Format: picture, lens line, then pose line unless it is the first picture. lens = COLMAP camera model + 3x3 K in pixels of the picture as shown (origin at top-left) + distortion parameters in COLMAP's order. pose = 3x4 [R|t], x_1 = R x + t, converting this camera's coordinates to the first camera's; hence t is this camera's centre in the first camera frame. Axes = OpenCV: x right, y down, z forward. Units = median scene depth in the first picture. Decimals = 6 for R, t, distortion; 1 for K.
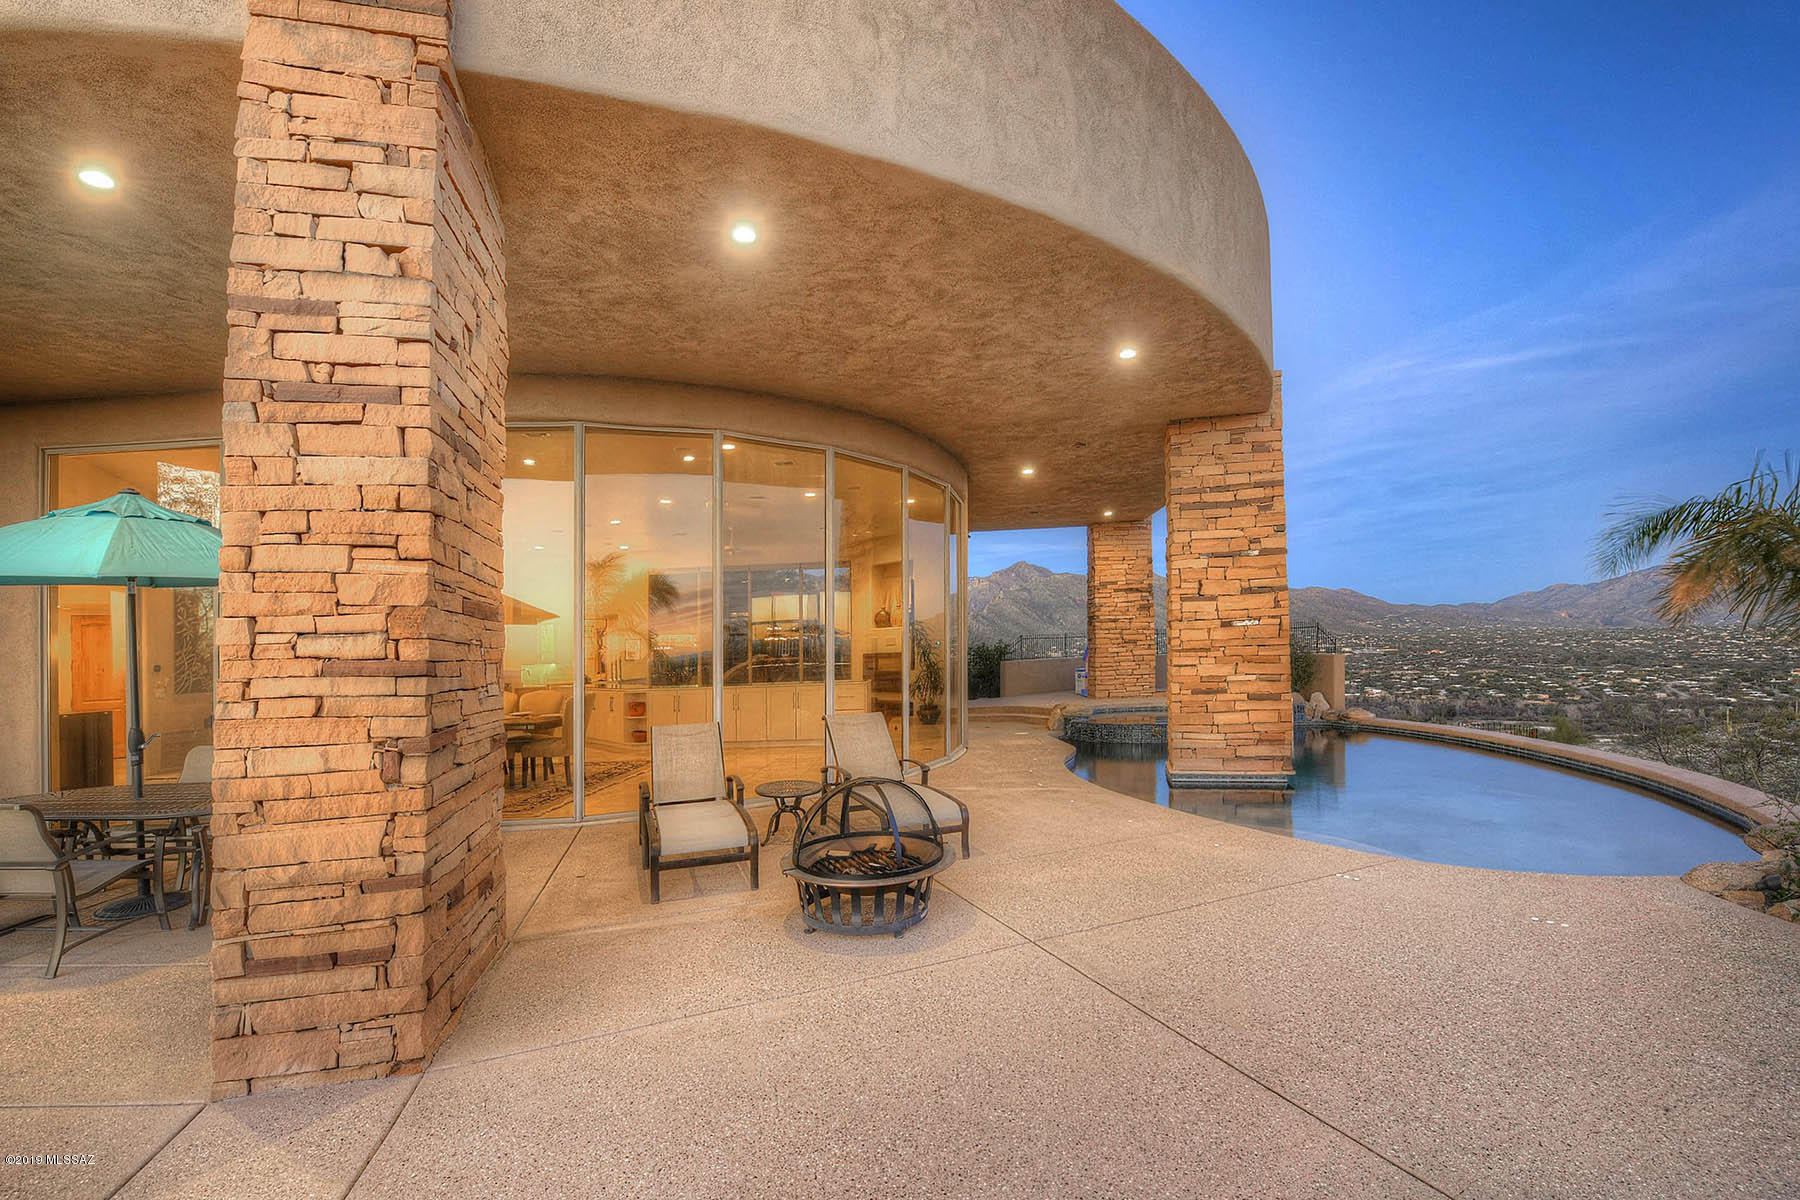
lens RADIAL K [[736.5, 0, 893.3], [0, 736.5, 633.5], [0, 0, 1]] dist [-0.013758, -0.000362]
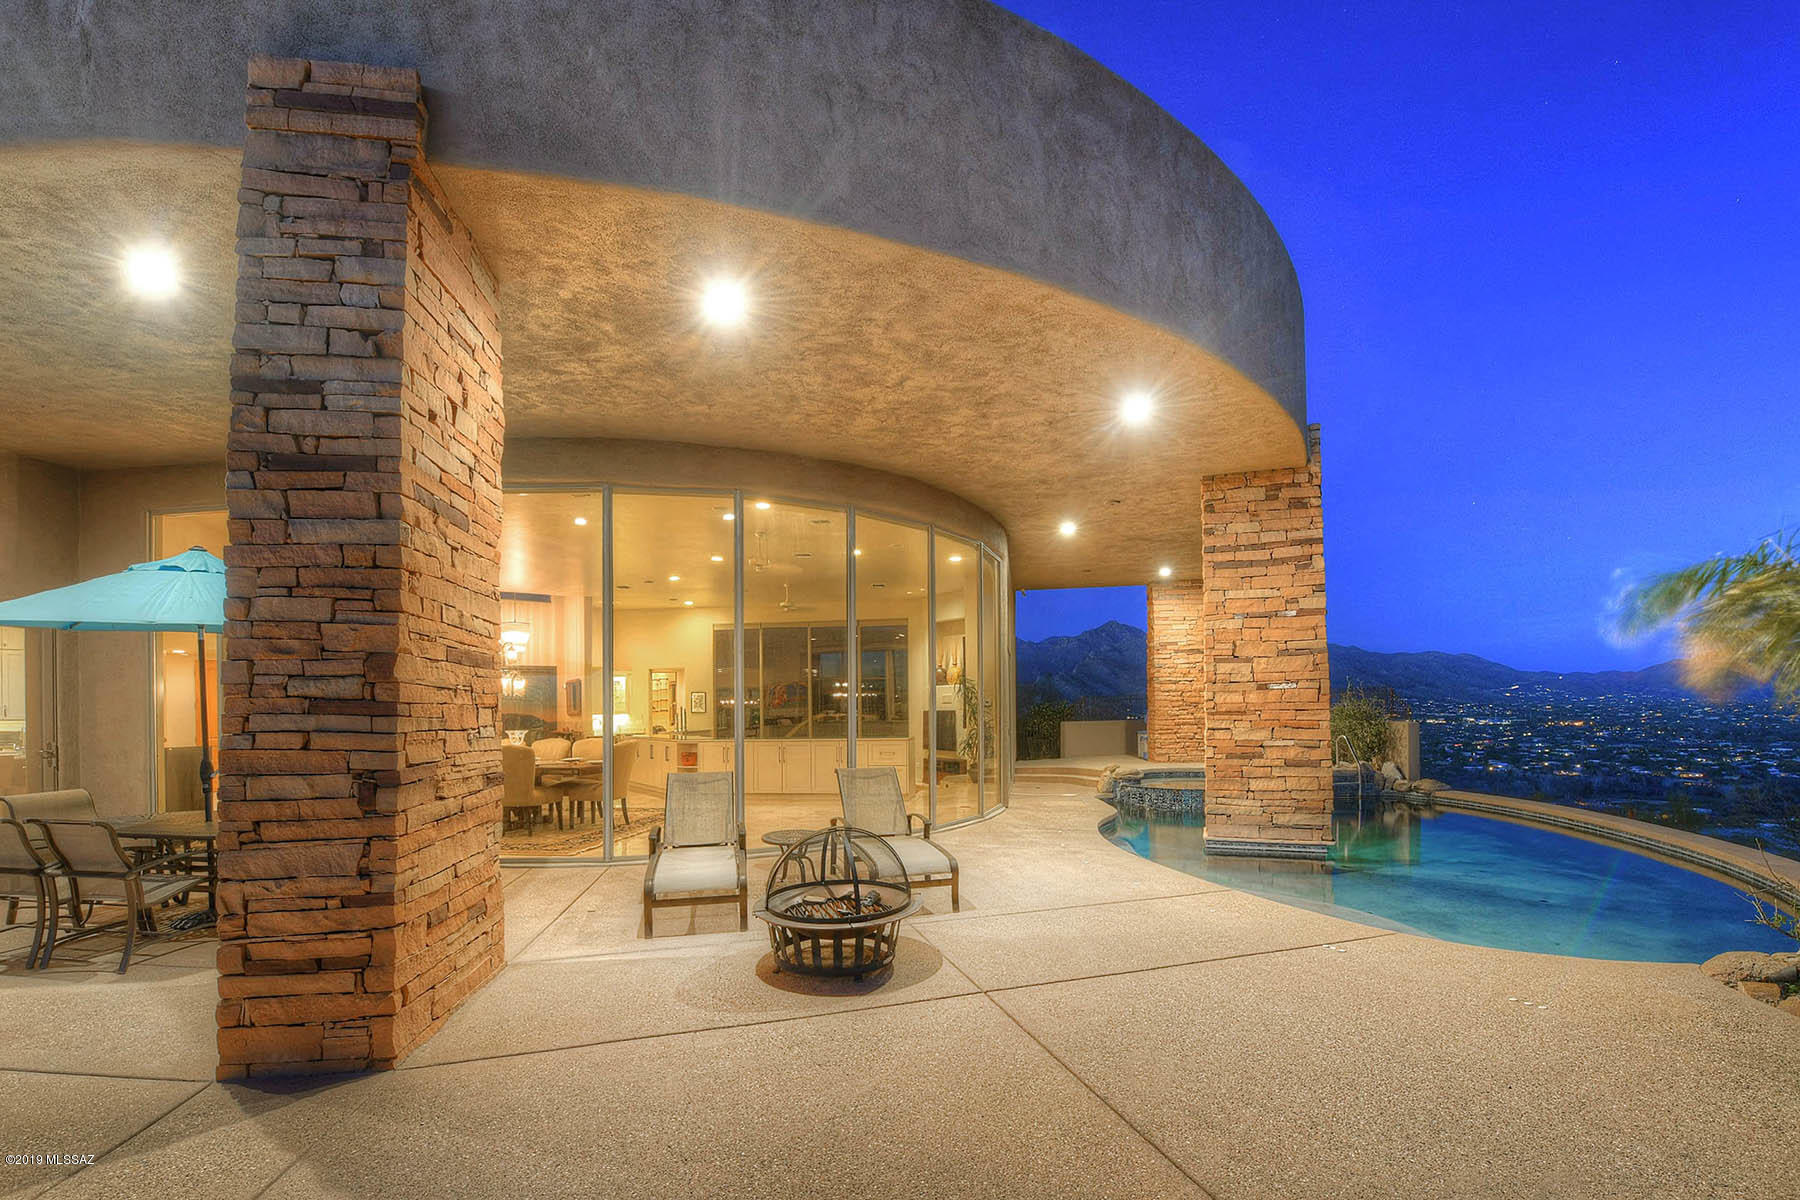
lens RADIAL K [[741.2, 0, 906.6], [0, 741.2, 698.9], [0, 0, 1]] dist [-0.011739, -0.000047]
pose [[0.995123, 0.020045, -0.096580, 0.145694], [-0.019133, 0.999763, 0.010366, 0.003379], [0.096765, -0.008467, 0.995271, -0.025919]]
